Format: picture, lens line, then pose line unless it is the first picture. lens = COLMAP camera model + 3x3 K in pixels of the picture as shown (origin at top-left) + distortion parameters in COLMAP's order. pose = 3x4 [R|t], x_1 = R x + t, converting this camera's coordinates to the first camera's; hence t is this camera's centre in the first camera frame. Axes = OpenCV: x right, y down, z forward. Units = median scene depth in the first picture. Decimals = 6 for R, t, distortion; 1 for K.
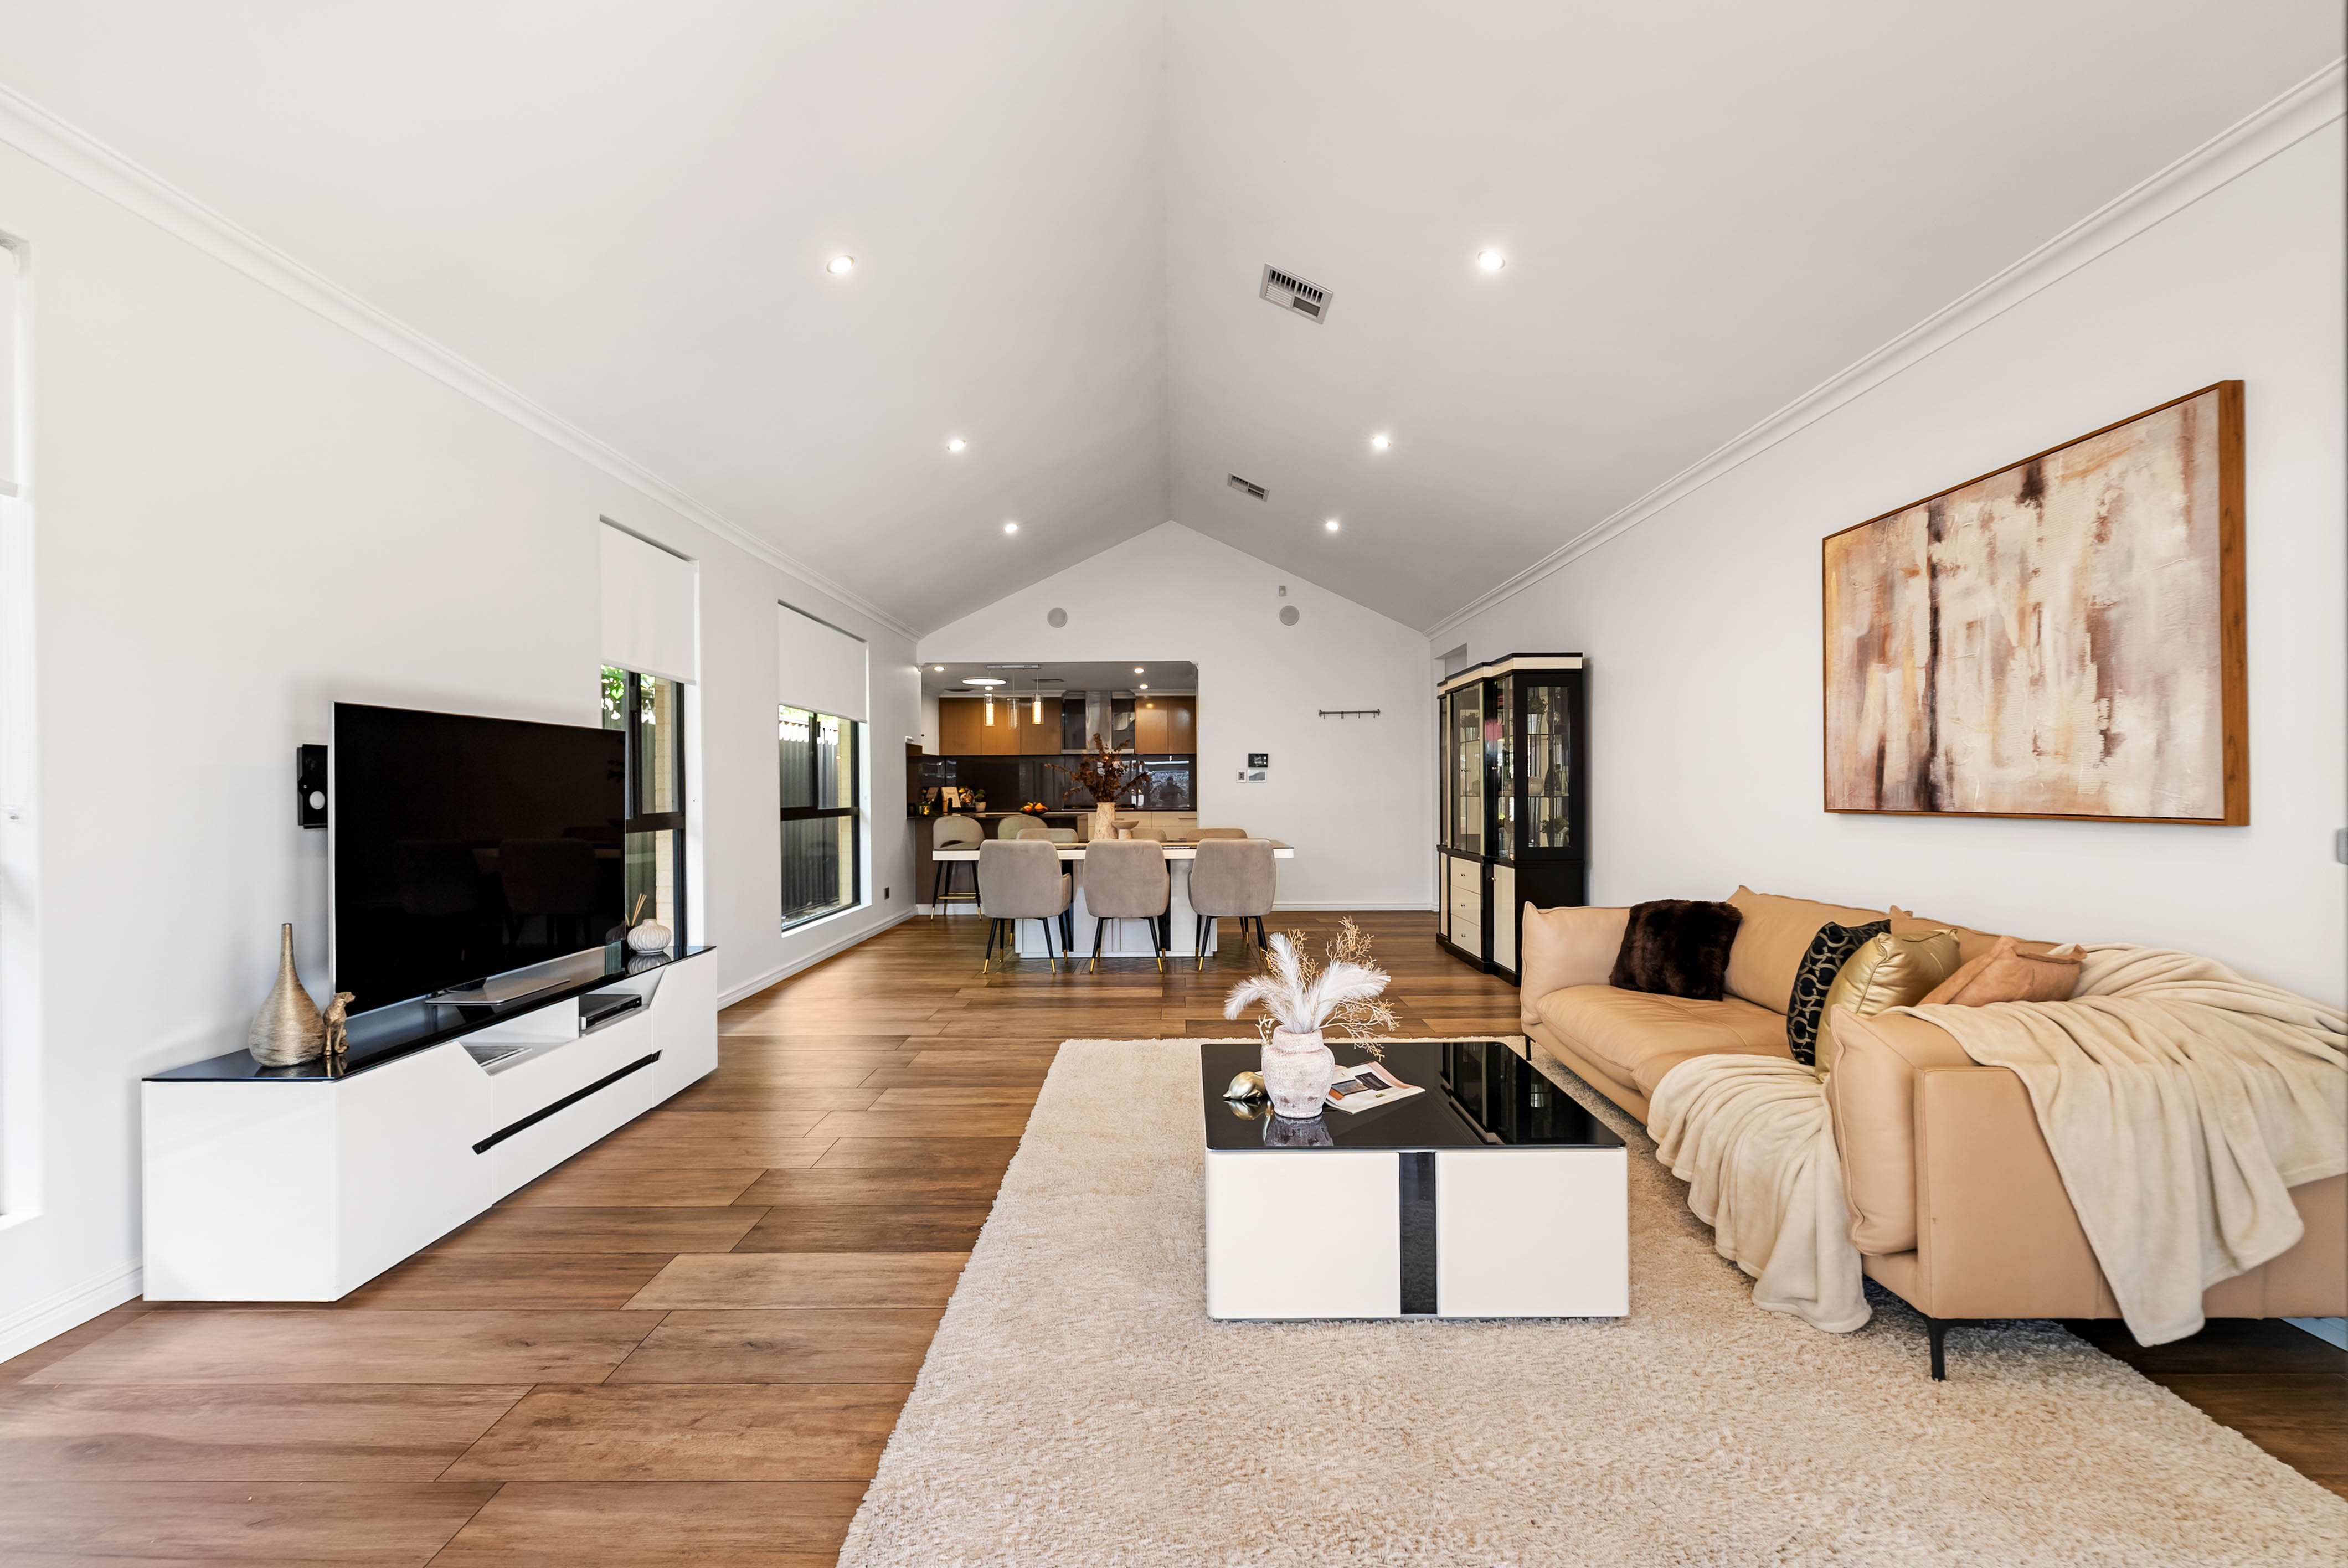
lens RADIAL K [[1044.5, 0, 1172.7], [0, 1044.5, 785.1], [0, 0, 1]] dist [0.000033, 0.000009]
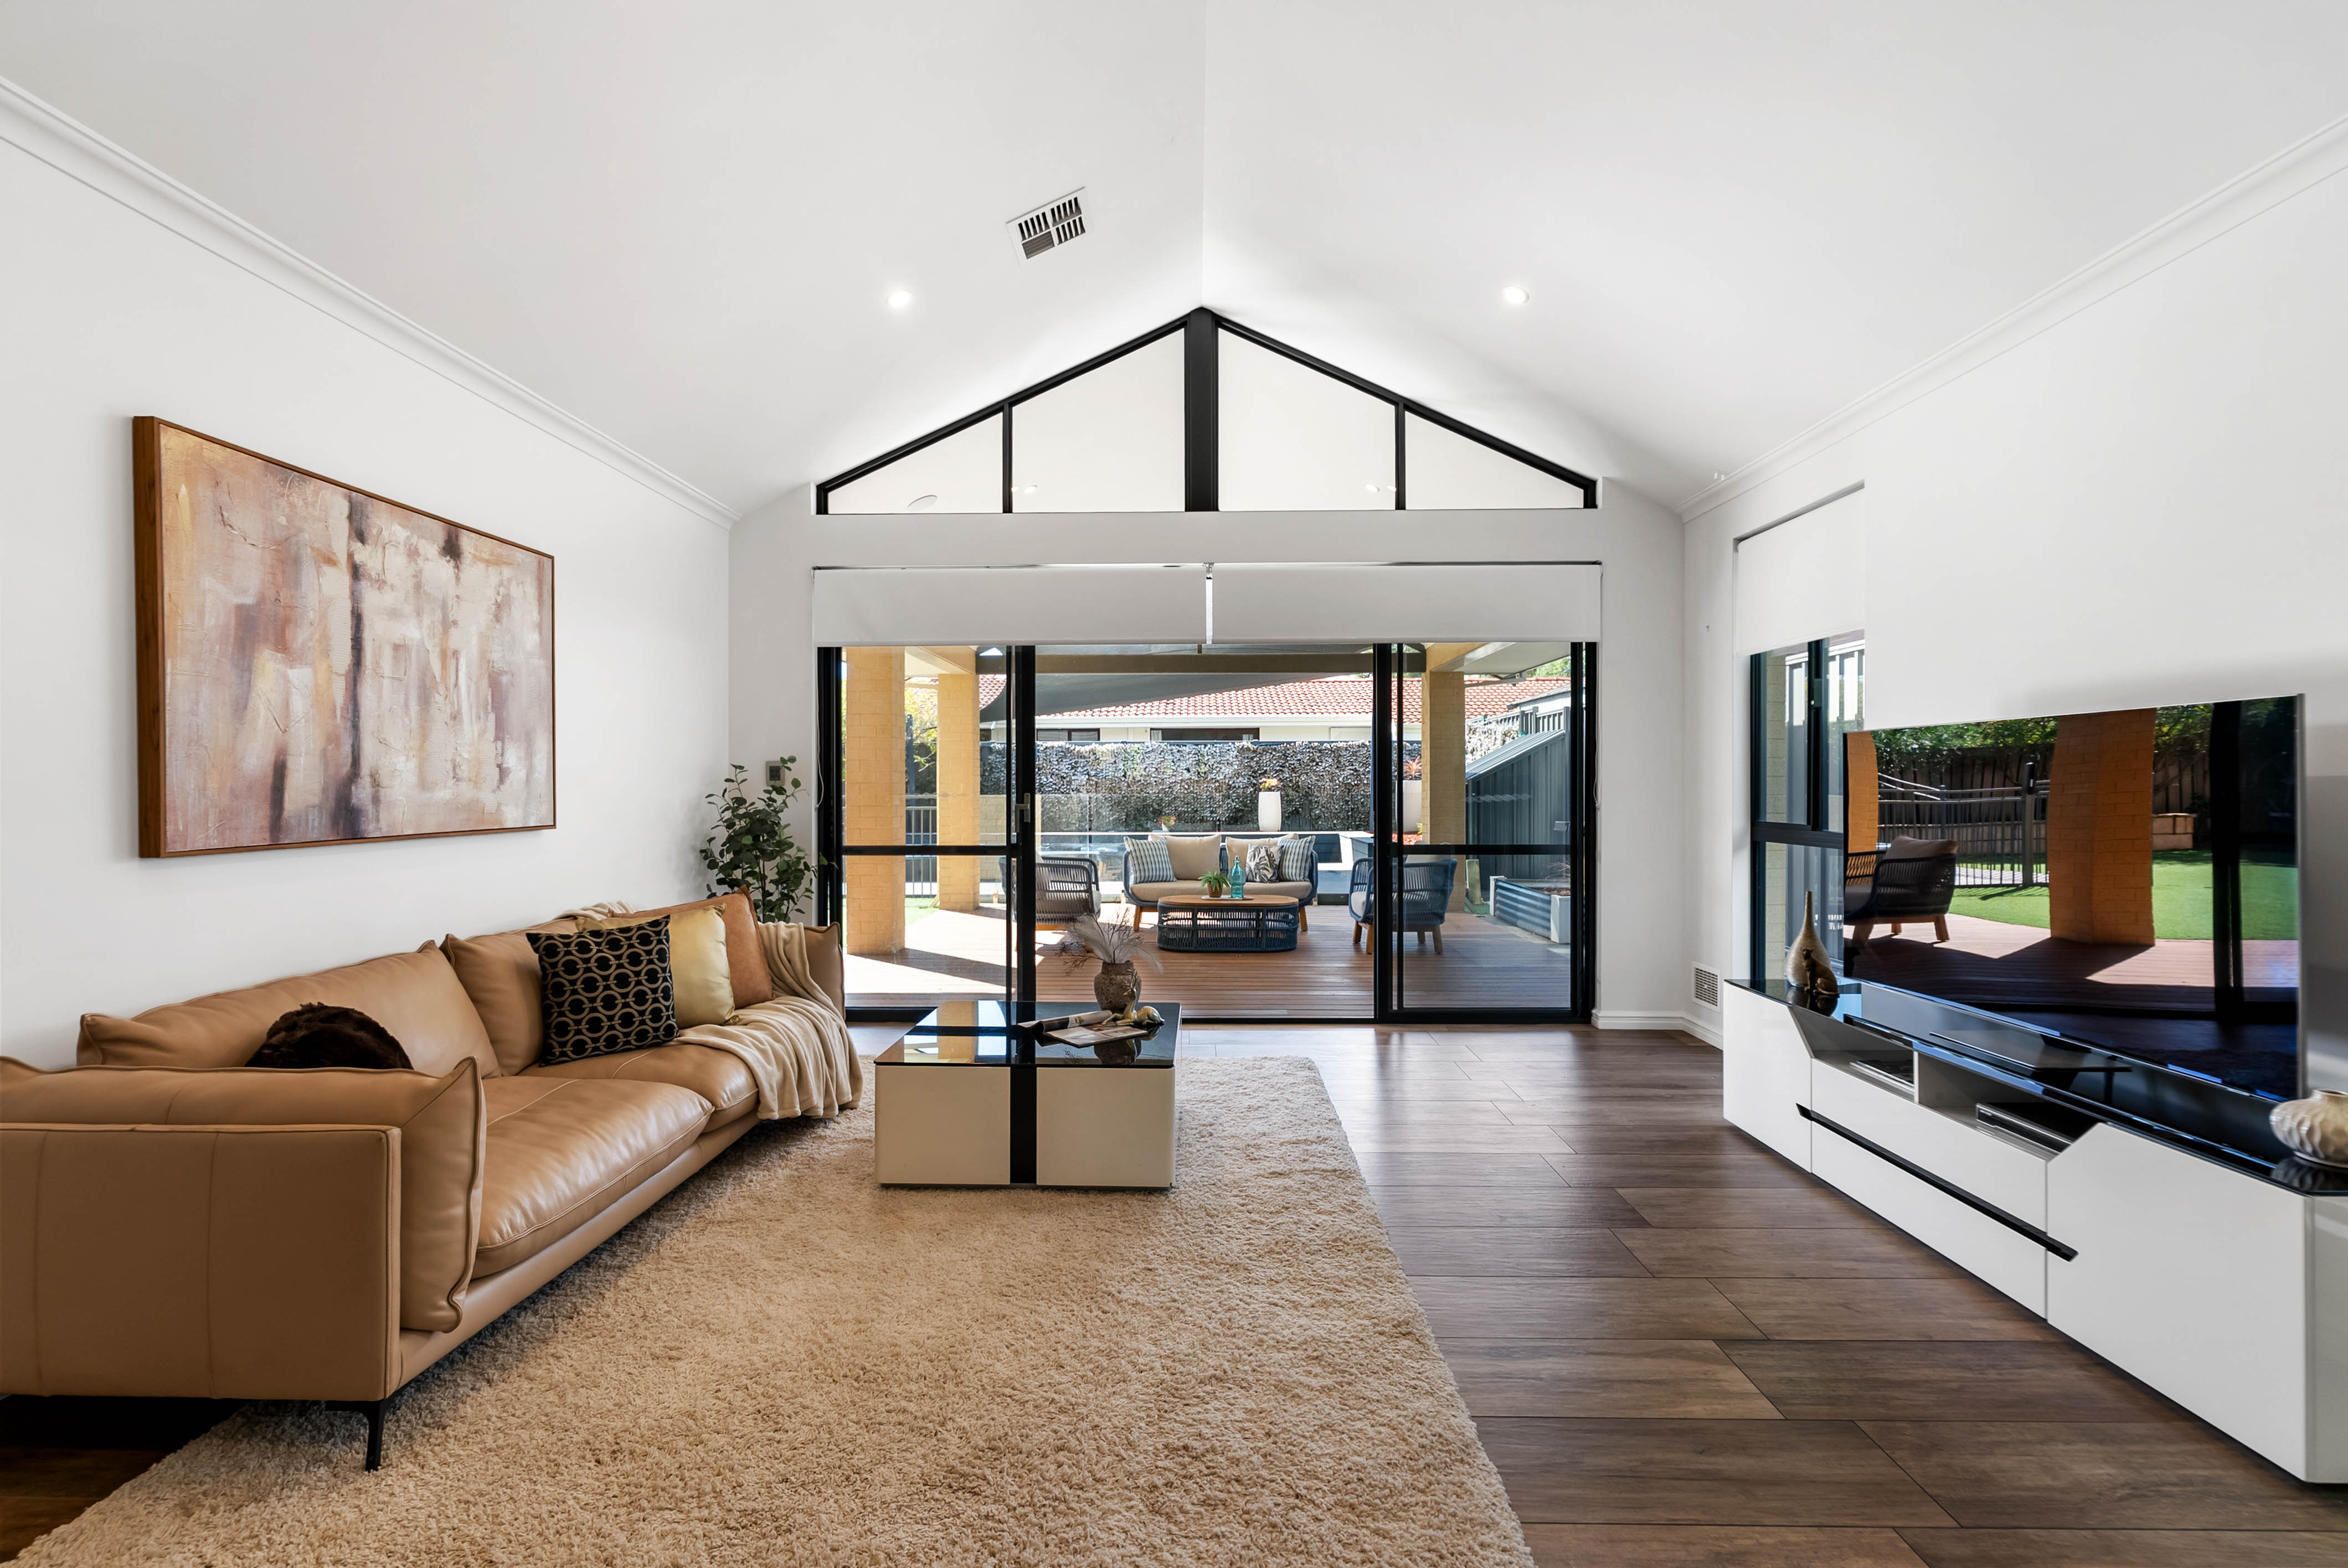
lens RADIAL K [[1044.5, 0, 1175.5], [0, 1044.5, 786.8], [0, 0, 1]] dist [0.000033, 0.000009]
pose [[-0.999666, 0.006850, 0.024906, -0.000650], [0.006775, 0.999972, -0.003102, -0.011986], [-0.024927, -0.002932, -0.999685, 1.924304]]
